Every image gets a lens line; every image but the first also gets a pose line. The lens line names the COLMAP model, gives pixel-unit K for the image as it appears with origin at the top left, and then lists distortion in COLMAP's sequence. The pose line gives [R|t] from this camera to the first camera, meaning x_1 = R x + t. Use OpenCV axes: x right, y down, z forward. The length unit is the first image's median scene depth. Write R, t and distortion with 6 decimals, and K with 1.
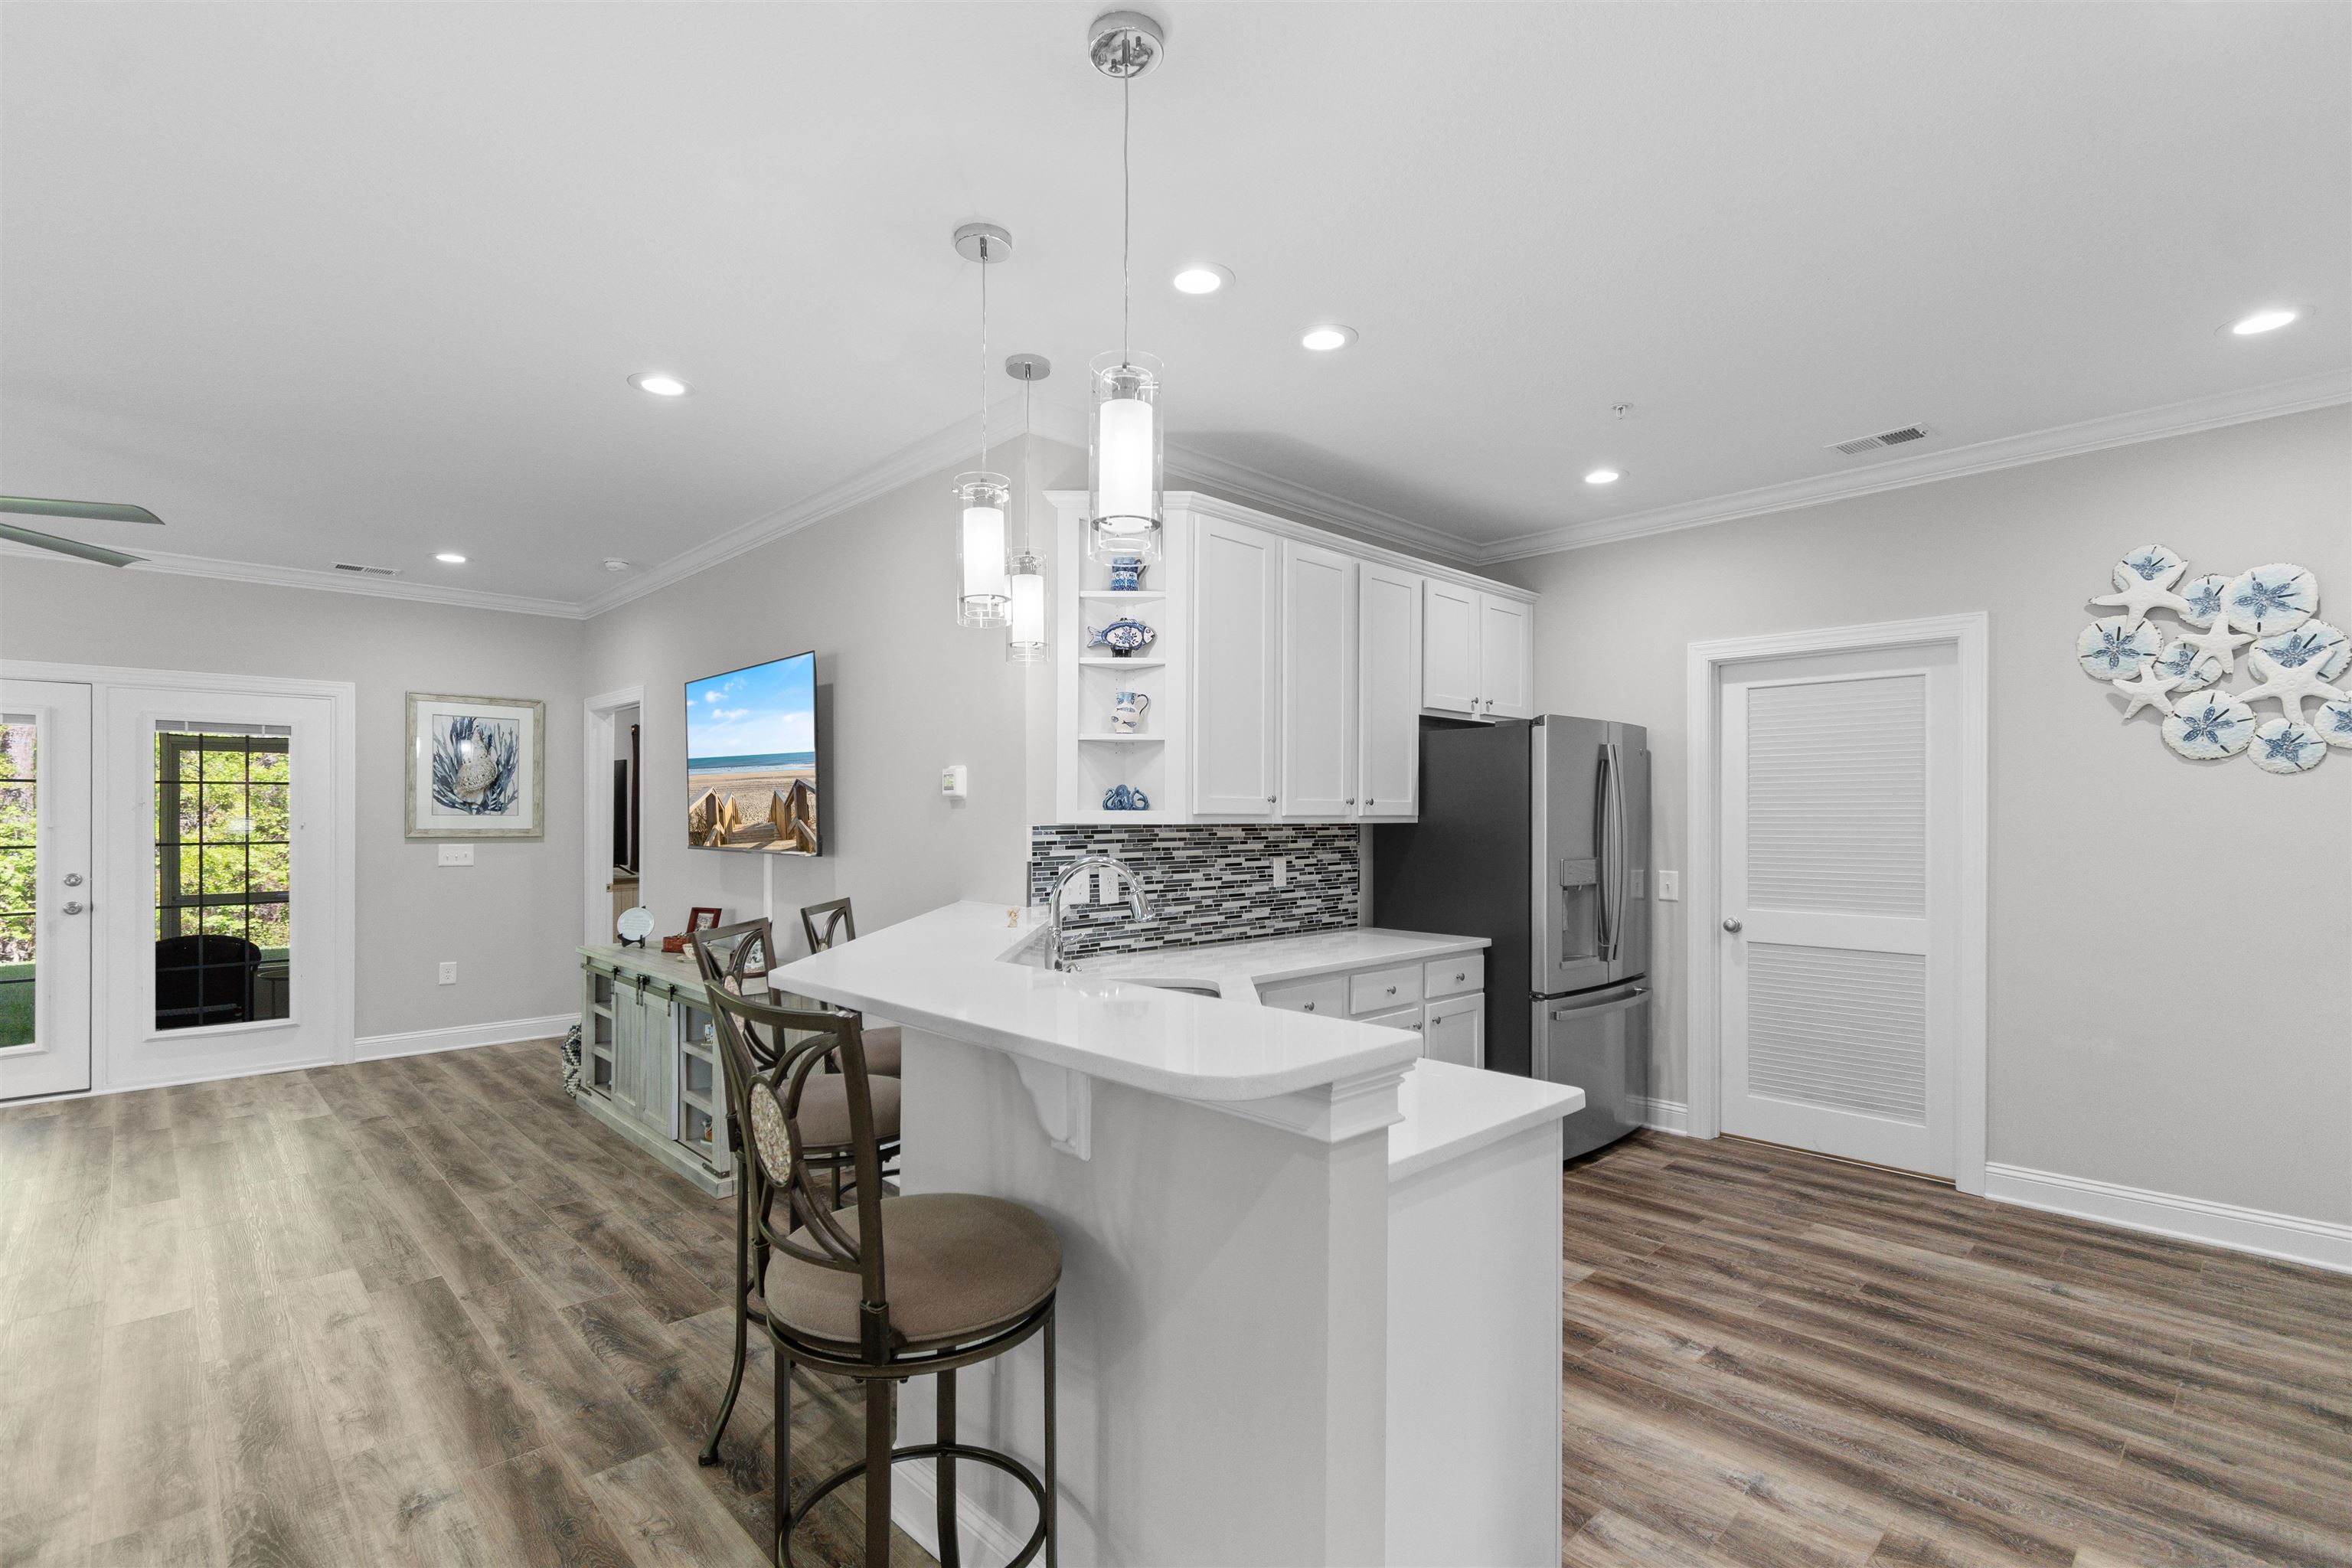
lens RADIAL K [[1081.1, 0, 1175.0], [0, 1081.1, 815.3], [0, 0, 1]] dist [0.007011, -0.000264]
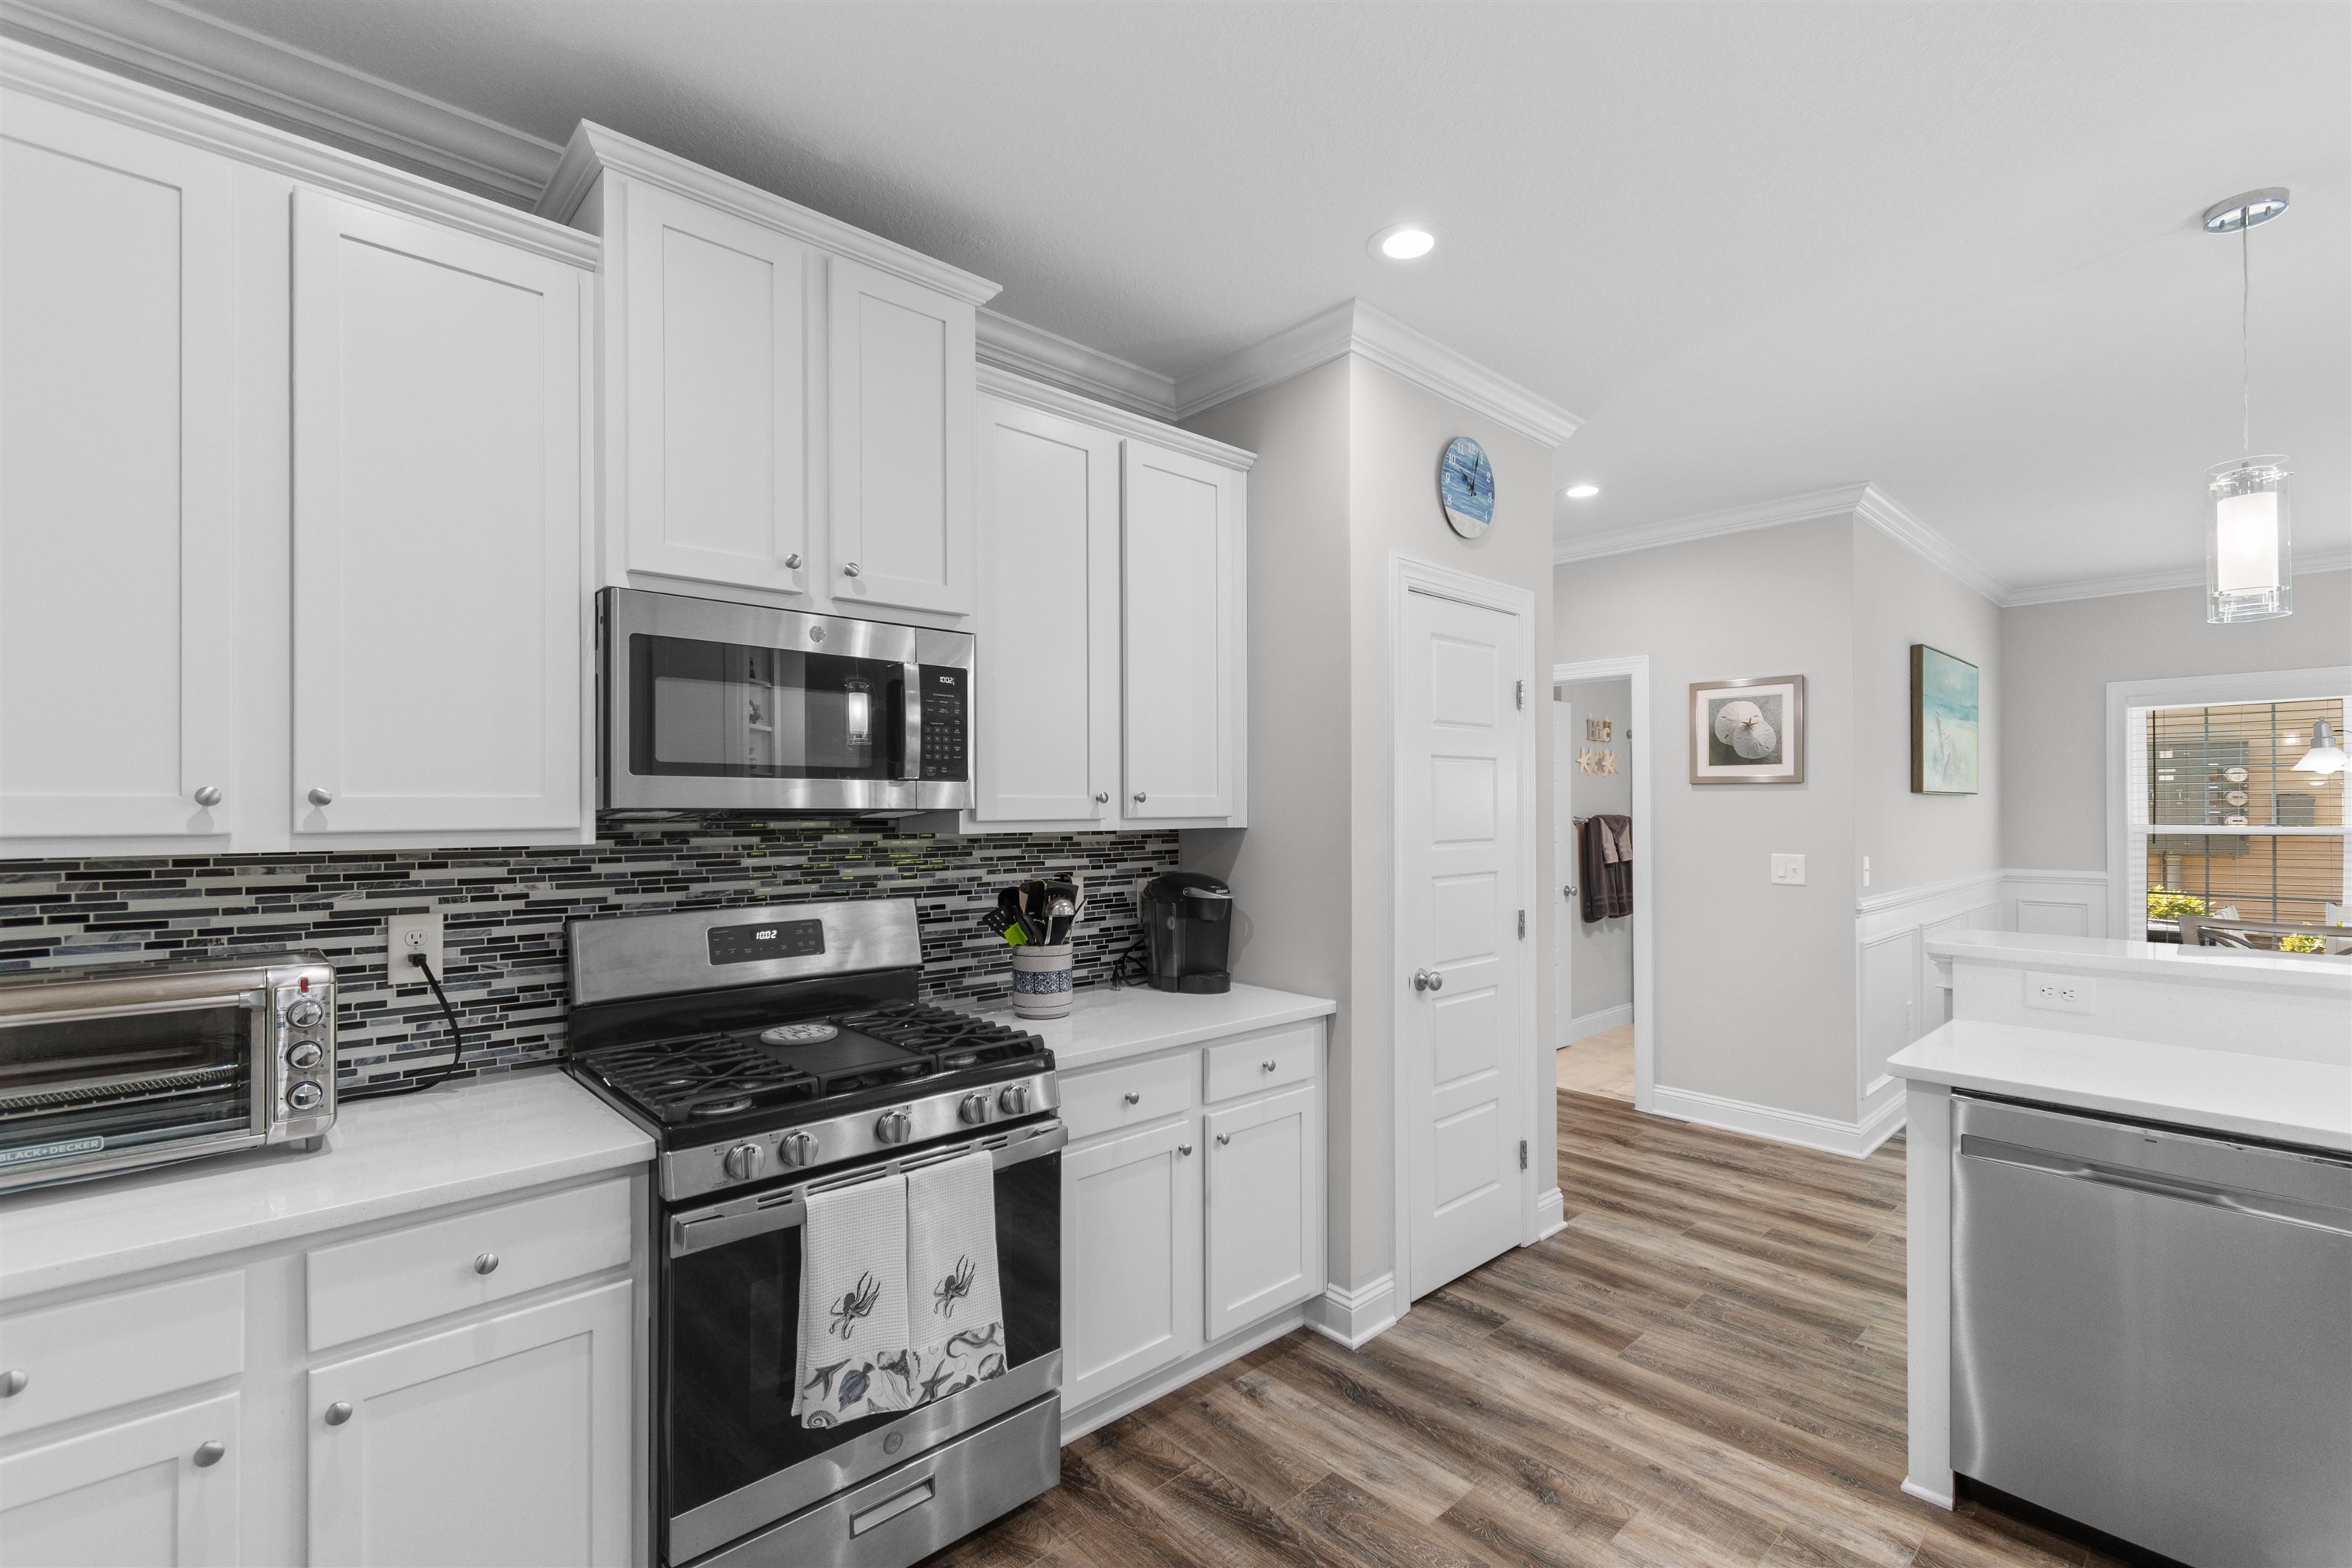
lens RADIAL K [[1046.2, 0, 1174.0], [0, 1046.2, 804.0], [0, 0, 1]] dist [0.004847, -0.000468]
pose [[-0.999910, 0.000768, 0.013408, 0.524990], [0.000738, 0.999997, -0.002188, -0.009639], [-0.013410, -0.002178, -0.999908, 0.995120]]
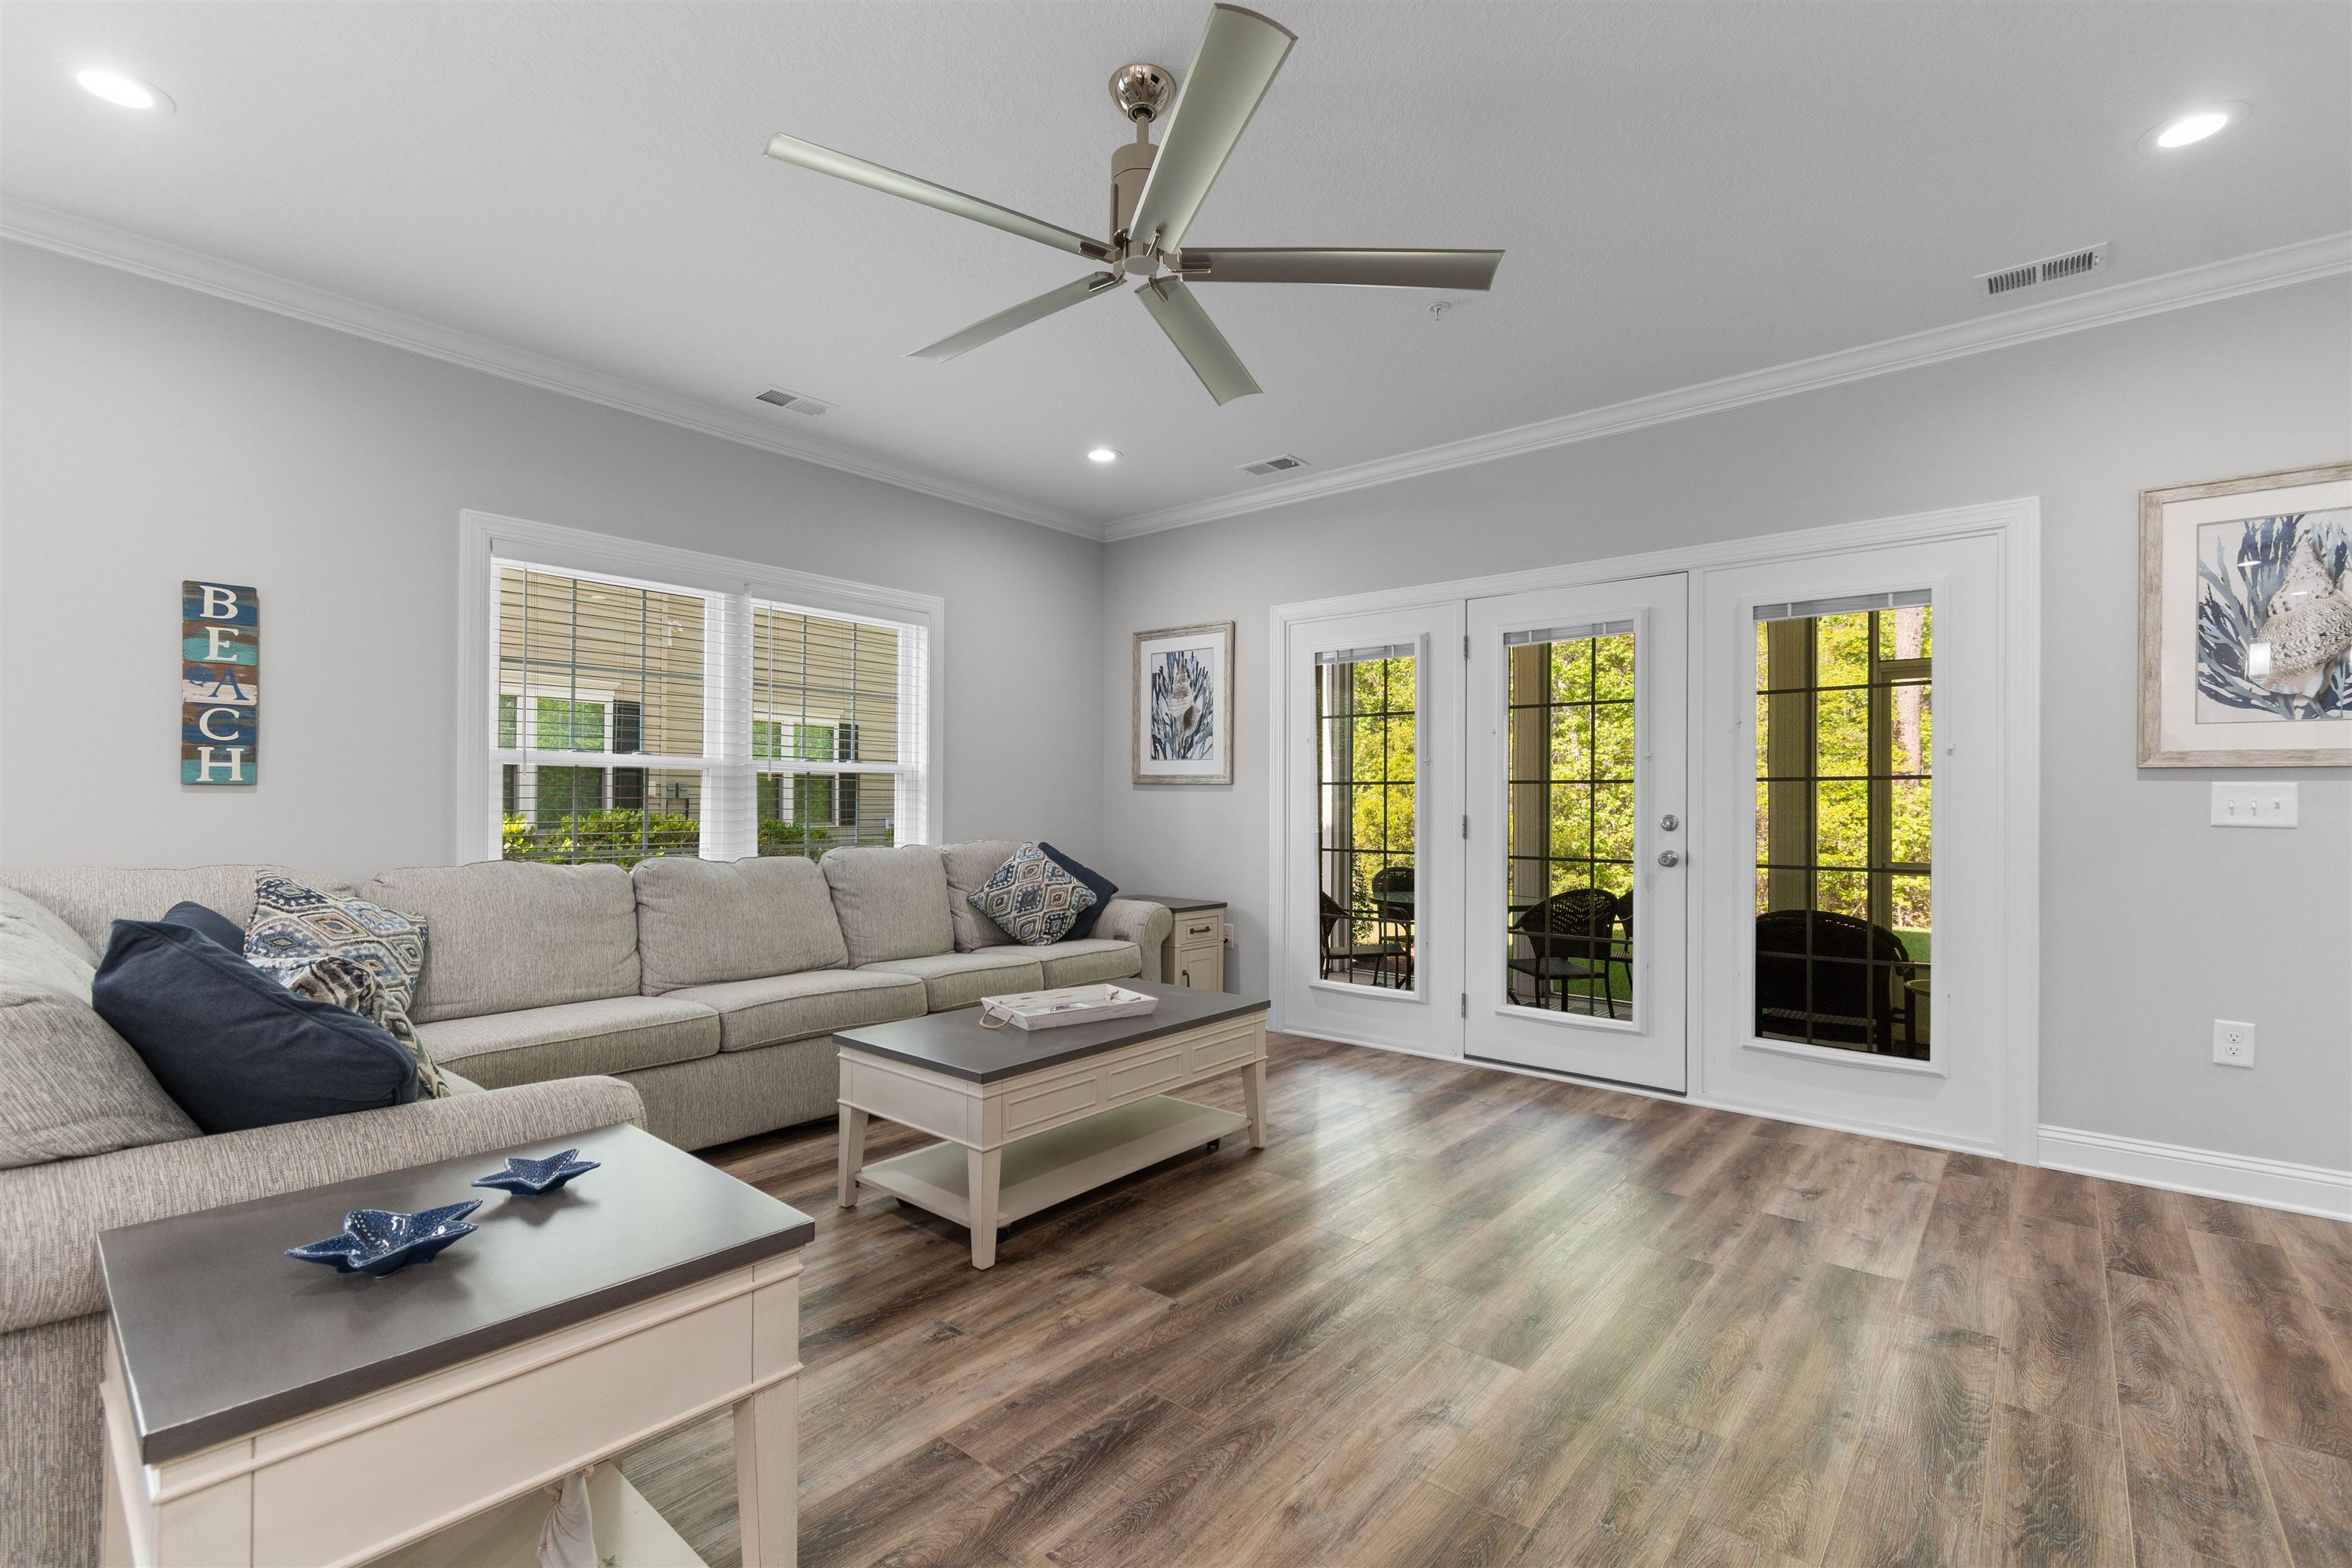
lens RADIAL K [[1040.3, 0, 1180.3], [0, 1040.3, 797.9], [0, 0, 1]] dist [0.001616, -0.000654]
pose [[0.106150, -0.003172, -0.994345, -0.385440], [-0.005833, 0.999976, -0.003813, 0.059328], [0.994333, 0.006204, 0.106129, 0.730042]]
